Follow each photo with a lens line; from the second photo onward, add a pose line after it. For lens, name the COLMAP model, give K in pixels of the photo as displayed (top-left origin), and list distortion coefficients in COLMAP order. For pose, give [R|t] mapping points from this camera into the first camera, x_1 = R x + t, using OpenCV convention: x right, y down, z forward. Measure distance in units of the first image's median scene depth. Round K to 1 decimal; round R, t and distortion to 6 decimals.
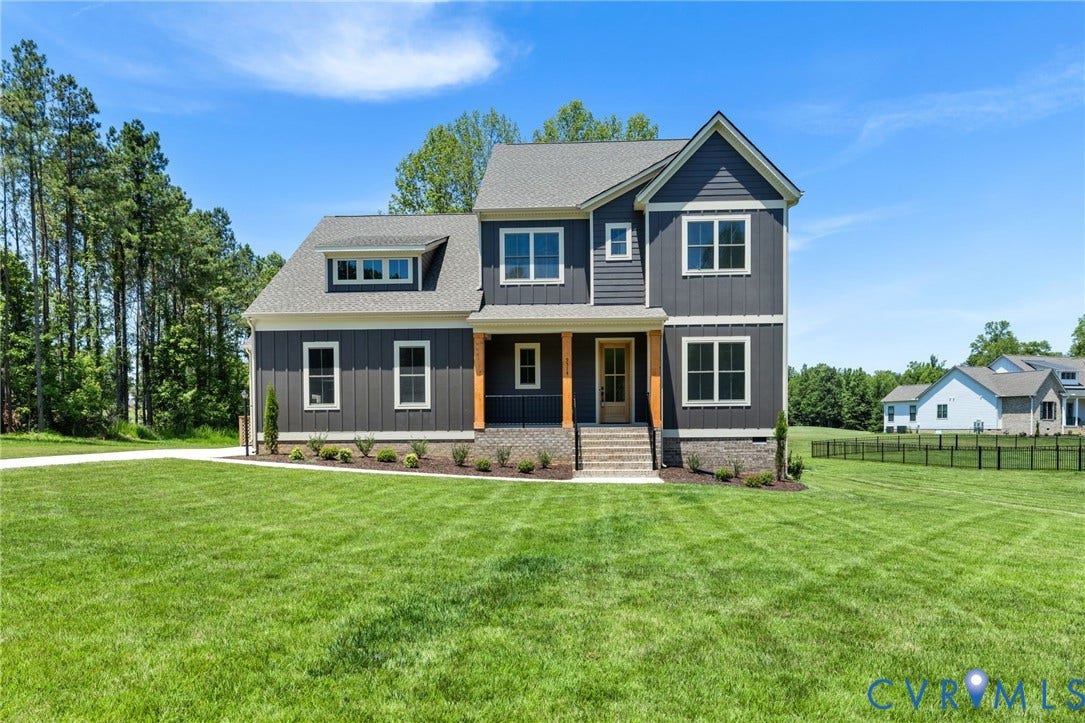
lens RADIAL K [[840.2, 0, 541.1], [0, 840.2, 457.0], [0, 0, 1]] dist [0.006920, -0.010367]
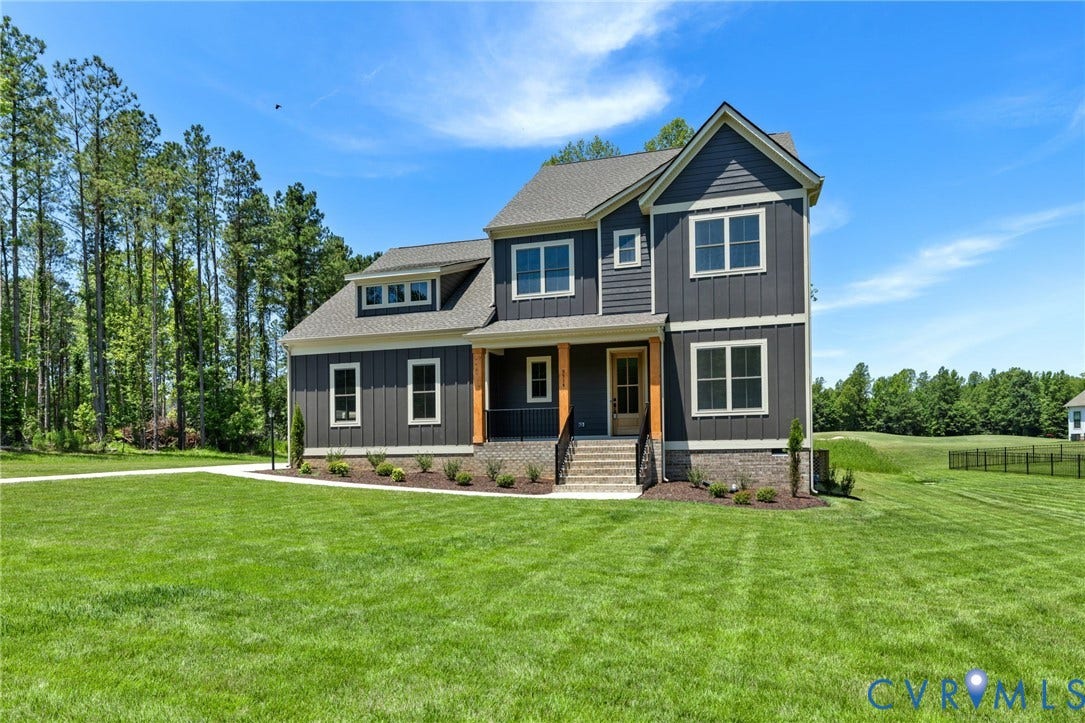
lens RADIAL K [[777.9, 0, 498.5], [0, 777.9, 445.8], [0, 0, 1]] dist [-0.001415, -0.001810]
pose [[0.959487, -0.009634, -0.281589, 0.204855], [0.001625, 0.999588, -0.028663, -0.002864], [0.281750, 0.027044, 0.959107, 0.105054]]
